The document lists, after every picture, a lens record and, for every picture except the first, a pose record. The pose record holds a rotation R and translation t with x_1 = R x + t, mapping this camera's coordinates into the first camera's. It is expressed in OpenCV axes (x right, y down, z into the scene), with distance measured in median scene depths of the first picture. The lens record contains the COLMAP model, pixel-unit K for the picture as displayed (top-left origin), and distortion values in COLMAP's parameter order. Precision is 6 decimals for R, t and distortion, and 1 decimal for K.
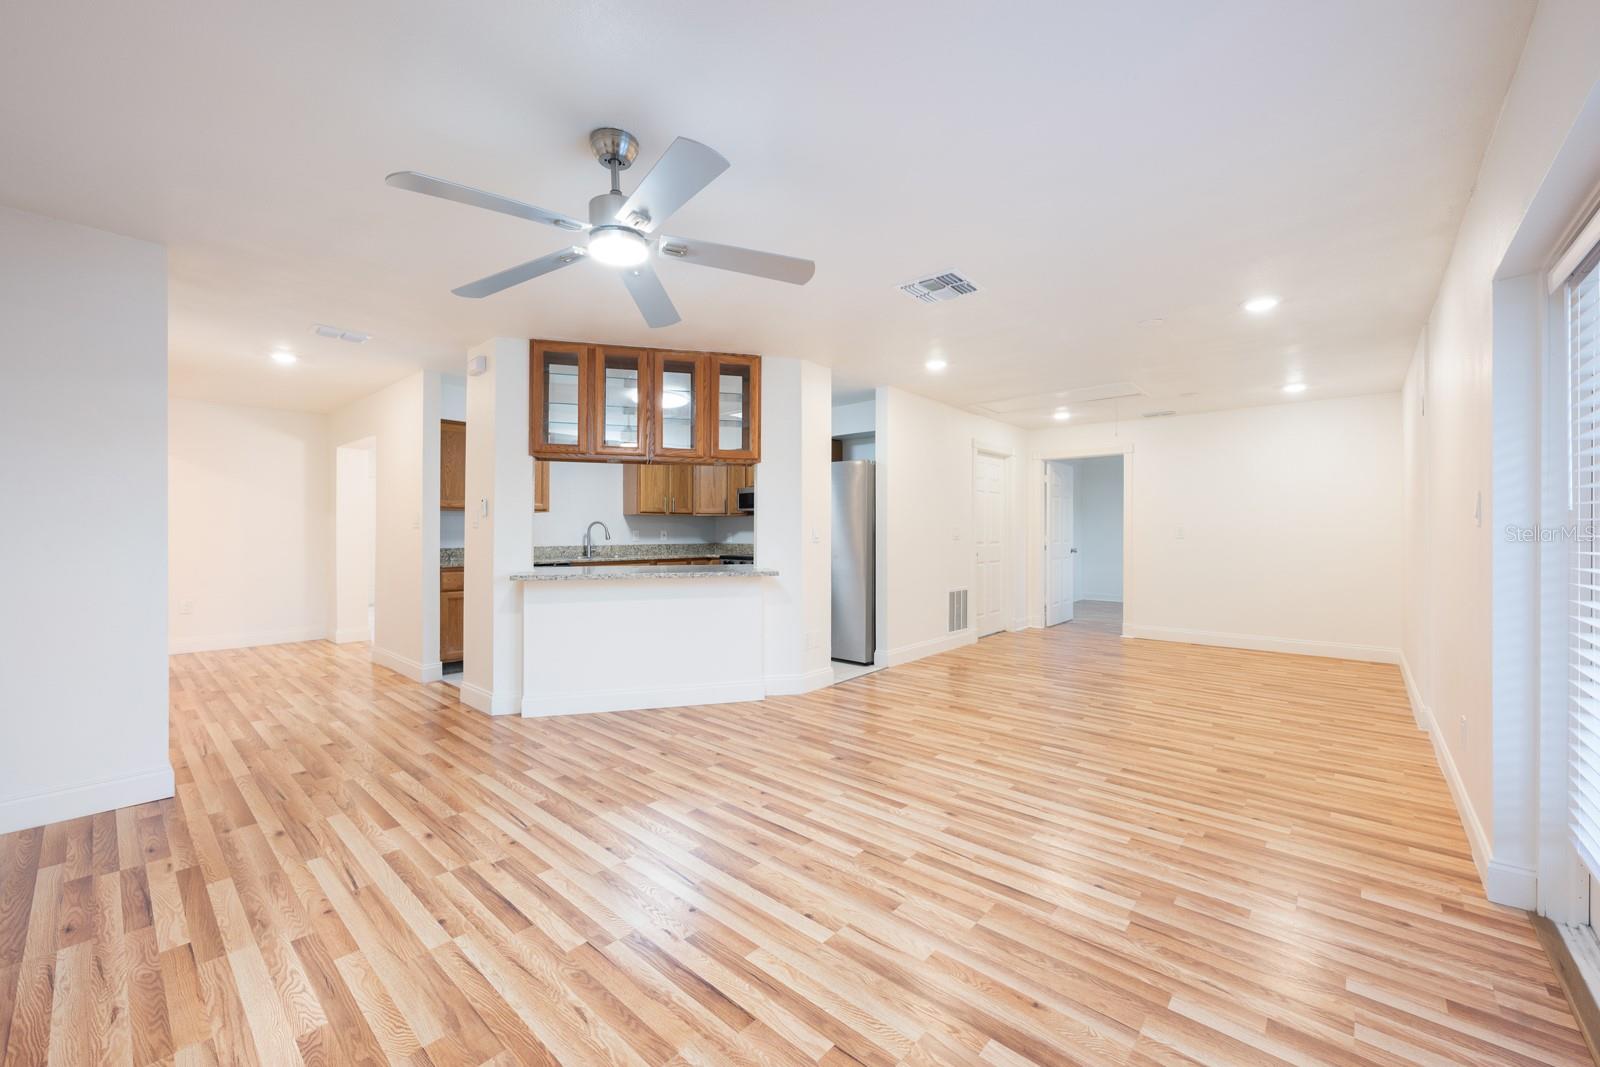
lens RADIAL K [[629.2, 0, 794.2], [0, 629.2, 532.8], [0, 0, 1]] dist [-0.001435, 0.000184]
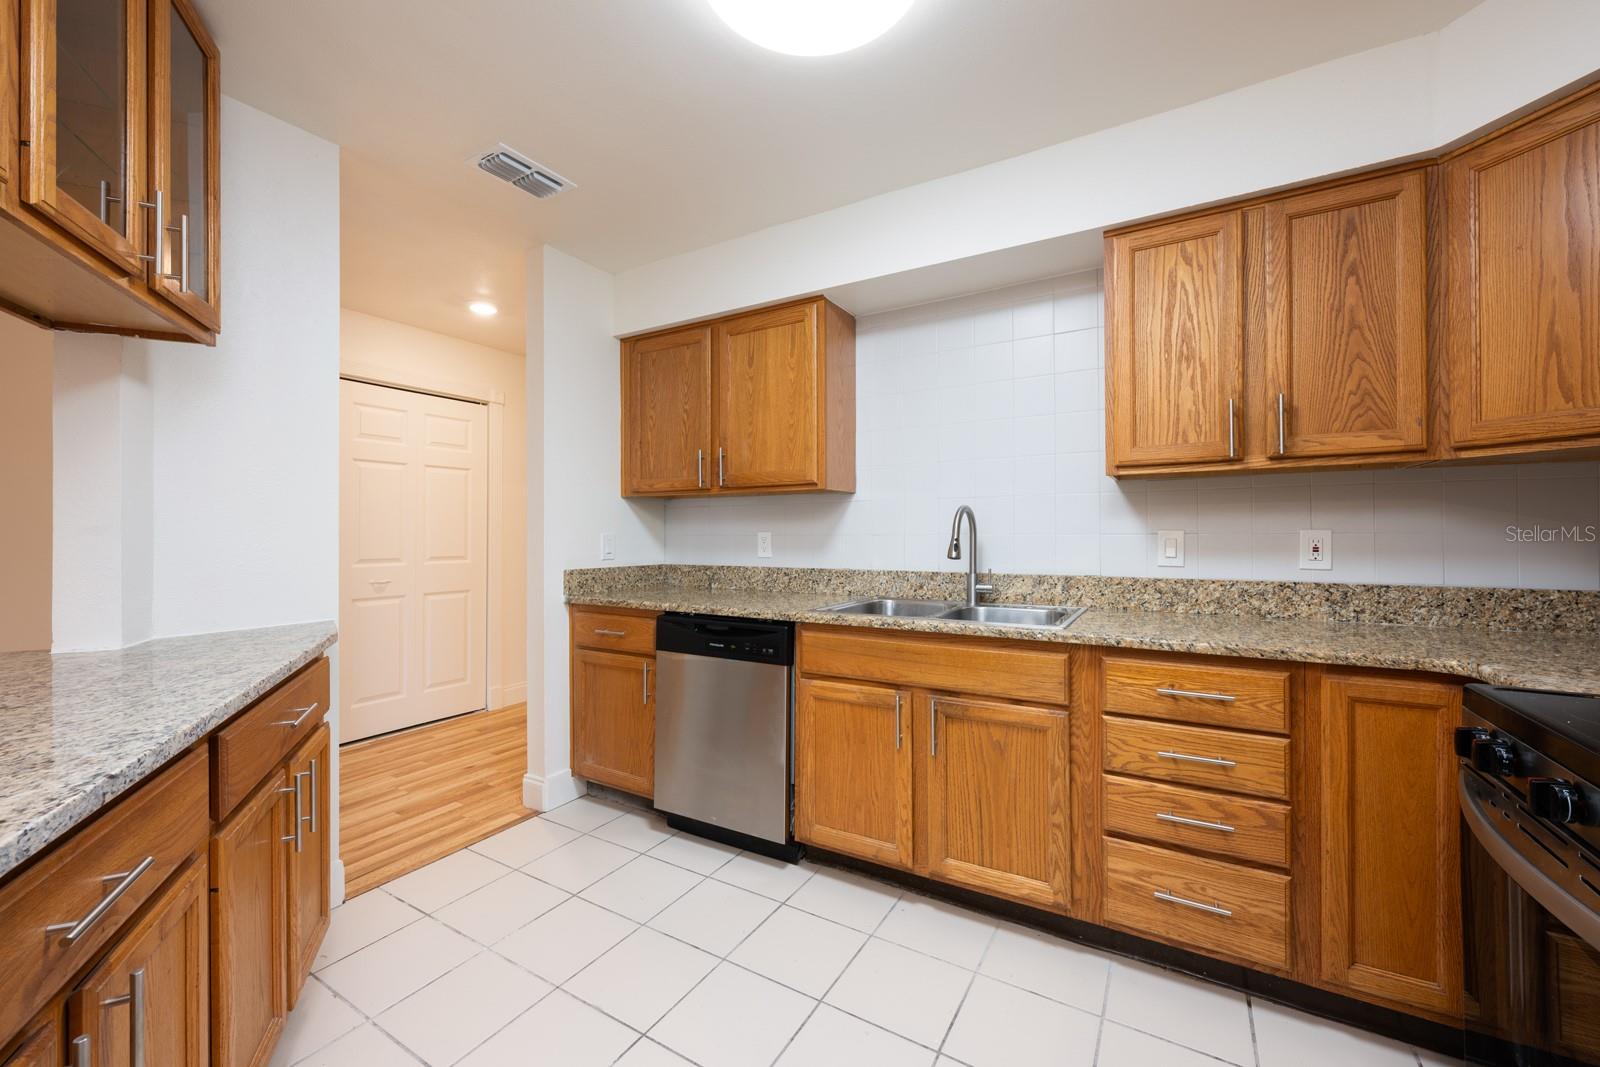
lens RADIAL K [[629.2, 0, 792.8], [0, 629.2, 529.6], [0, 0, 1]] dist [-0.001435, 0.000184]
pose [[0.186740, -0.004413, -0.982399, 0.016211], [0.002689, 0.999988, -0.003981, -0.008939], [0.982406, -0.001898, 0.186750, 1.998227]]
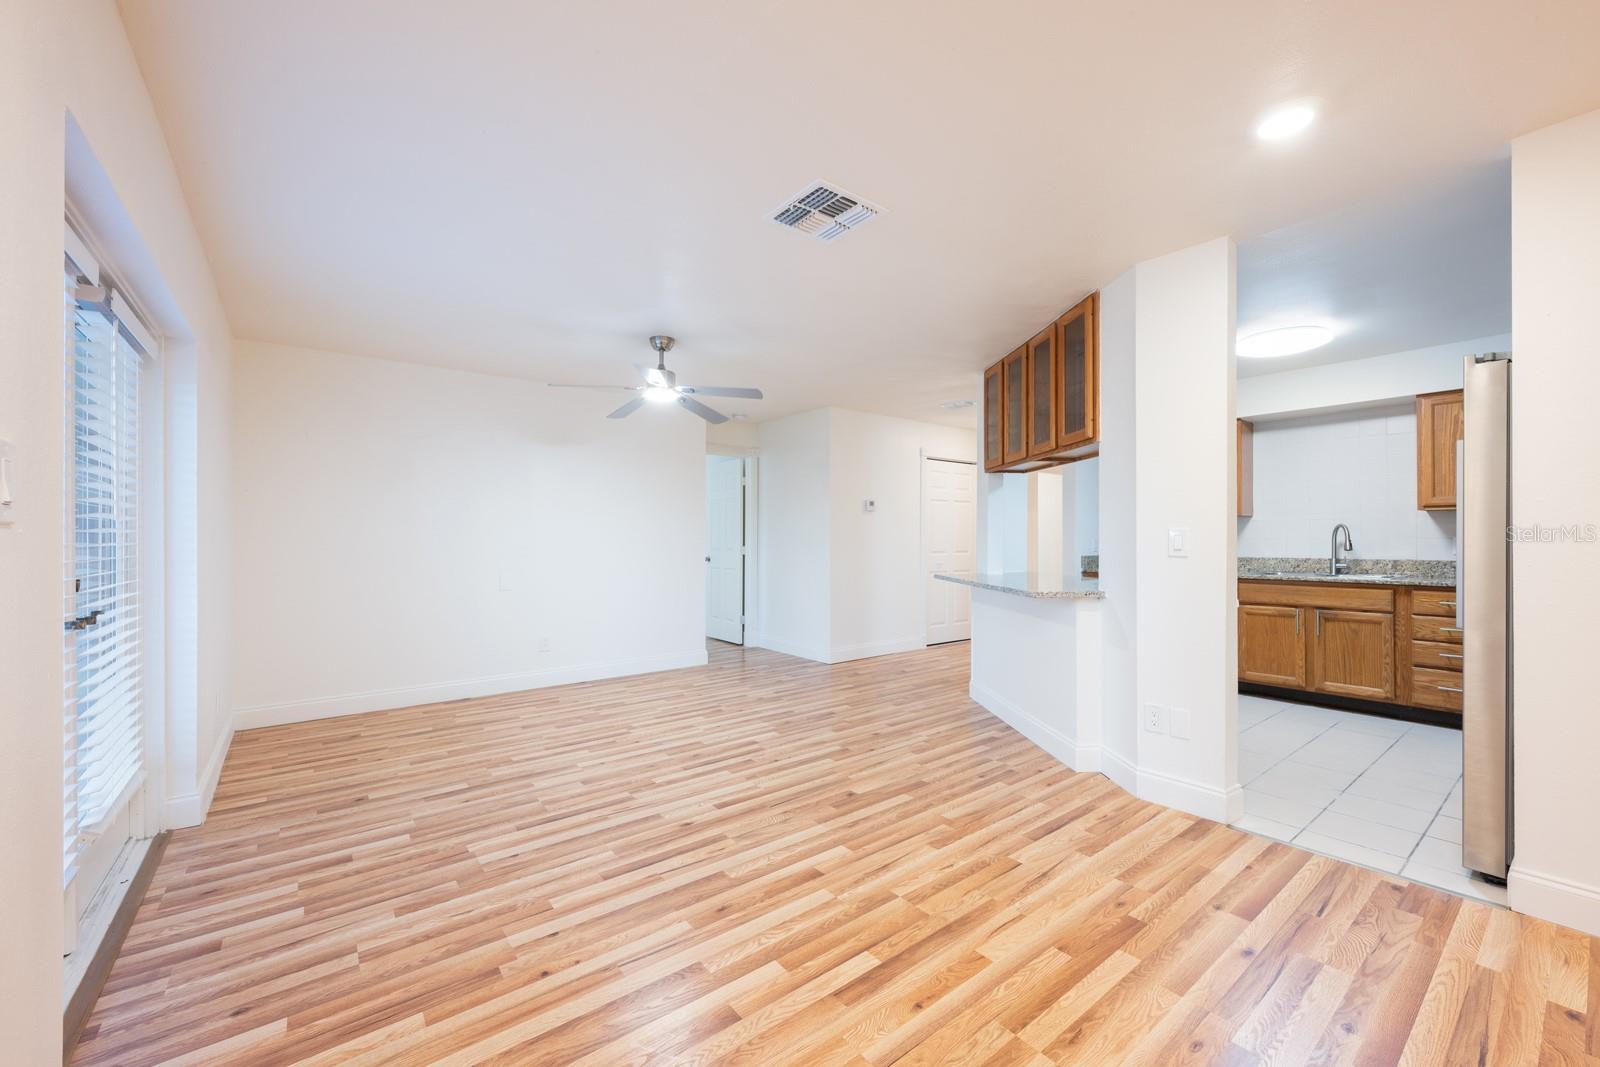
lens RADIAL K [[629.2, 0, 795.4], [0, 629.2, 537.5], [0, 0, 1]] dist [-0.001435, 0.000184]
pose [[-0.178110, -0.003345, -0.984005, 1.134077], [-0.001589, 0.999994, -0.003112, -0.000263], [0.984009, 0.001010, -0.178114, 1.278771]]
